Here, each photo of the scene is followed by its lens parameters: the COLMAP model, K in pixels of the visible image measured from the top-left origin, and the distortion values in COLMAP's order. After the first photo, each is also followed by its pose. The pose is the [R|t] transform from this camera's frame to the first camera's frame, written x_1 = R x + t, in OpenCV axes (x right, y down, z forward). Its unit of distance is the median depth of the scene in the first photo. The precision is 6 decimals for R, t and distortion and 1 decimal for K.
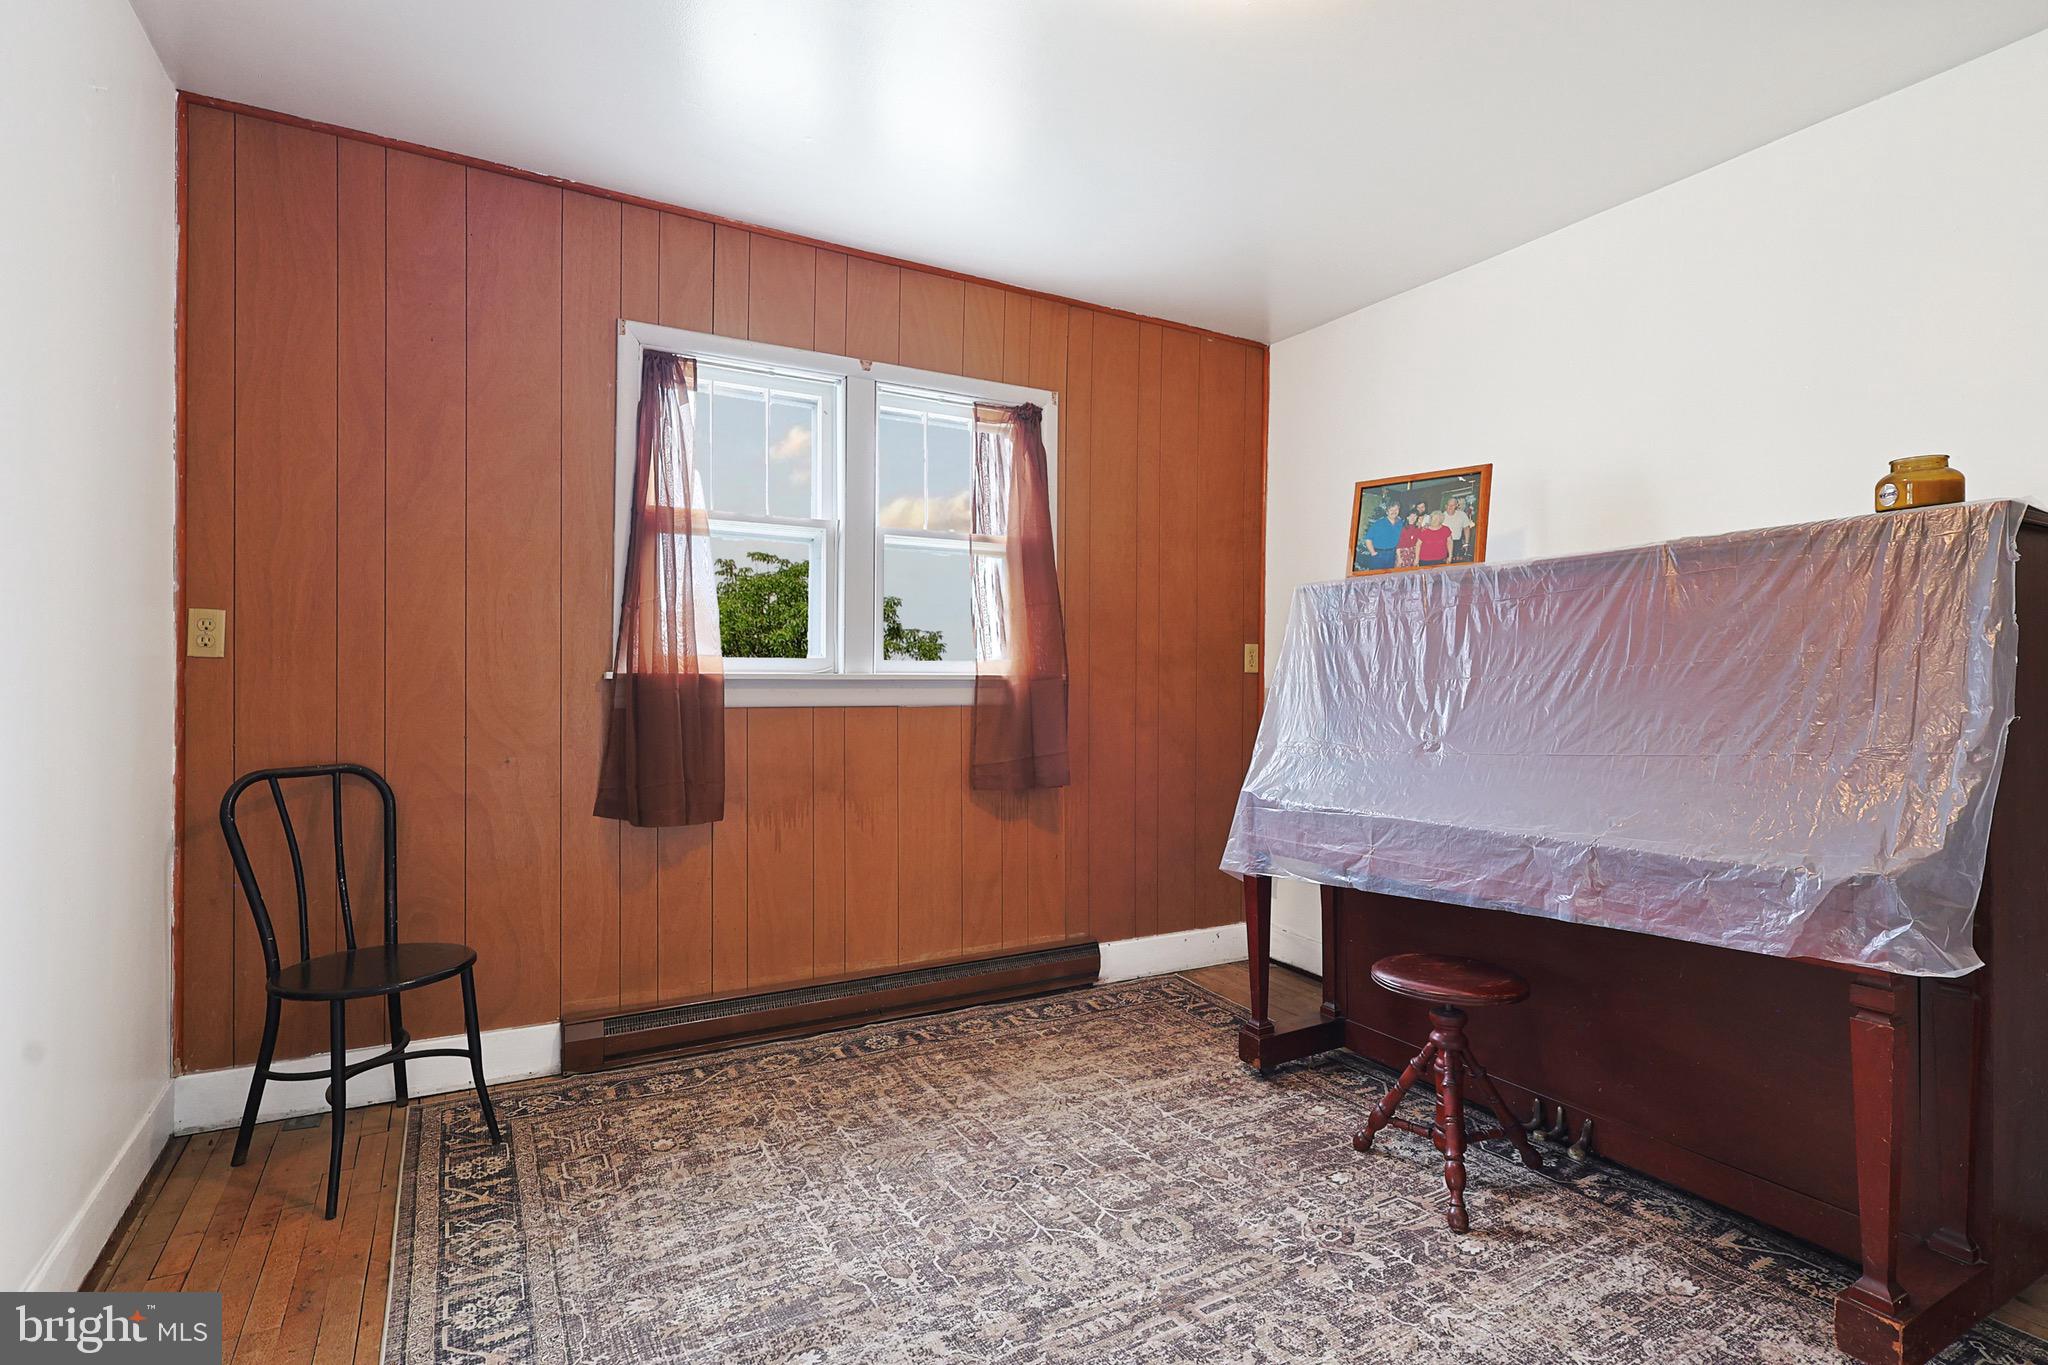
lens RADIAL K [[994.7, 0, 1022.6], [0, 994.7, 684.7], [0, 0, 1]] dist [-0.010481, 0.004879]
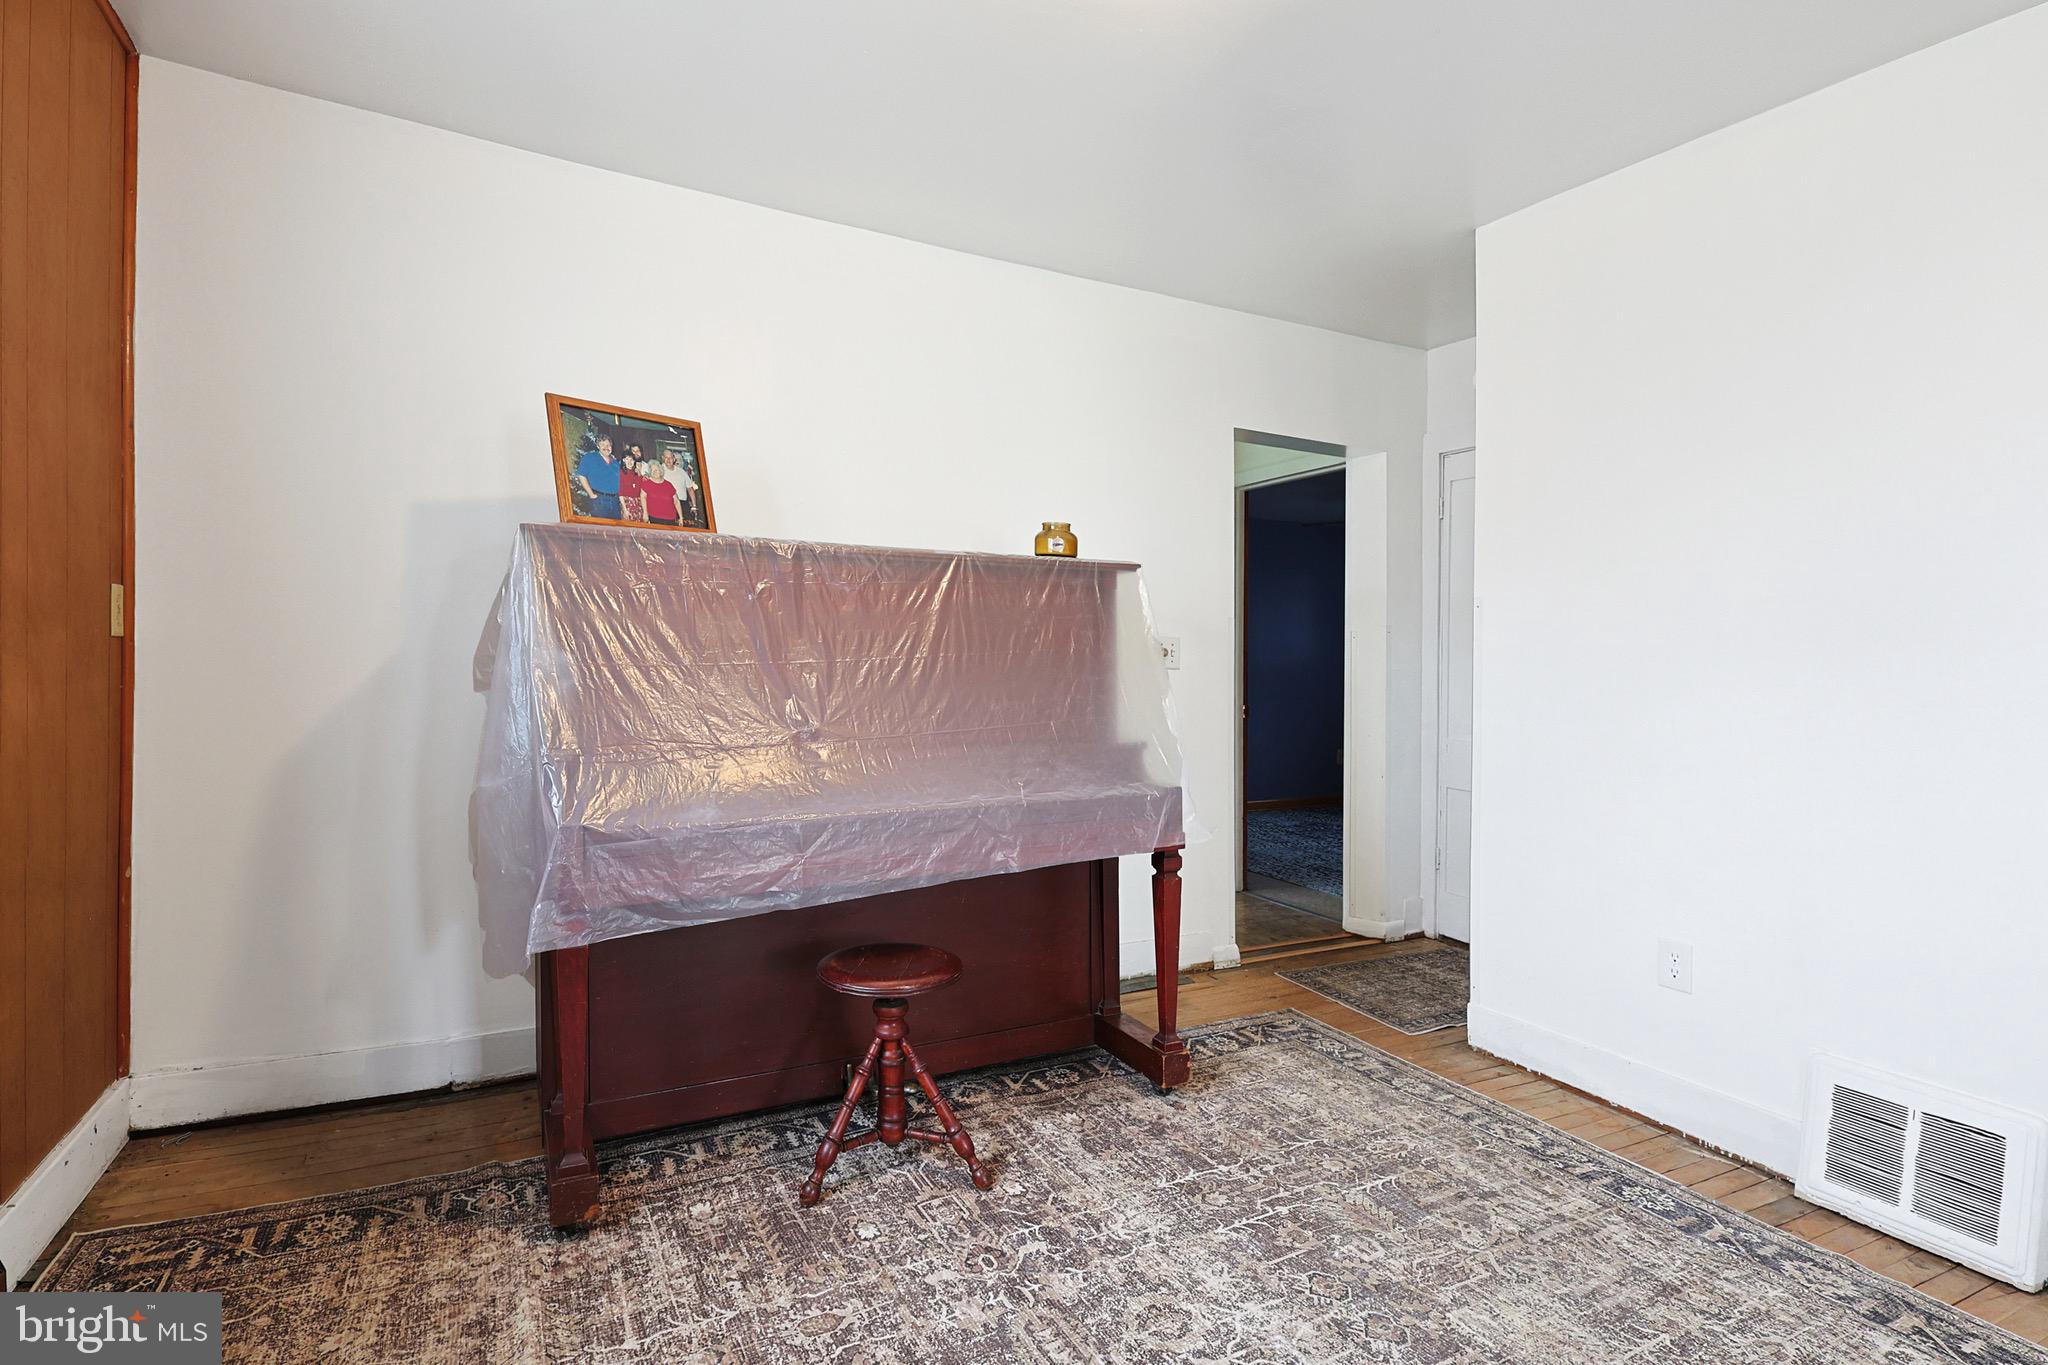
lens RADIAL K [[994.7, 0, 1012.5], [0, 994.7, 676.6], [0, 0, 1]] dist [-0.010481, 0.004879]
pose [[0.029015, -0.017135, 0.999432, -0.451789], [-0.012870, 0.999764, 0.017514, -0.009385], [-0.999496, -0.013371, 0.028787, 0.706216]]
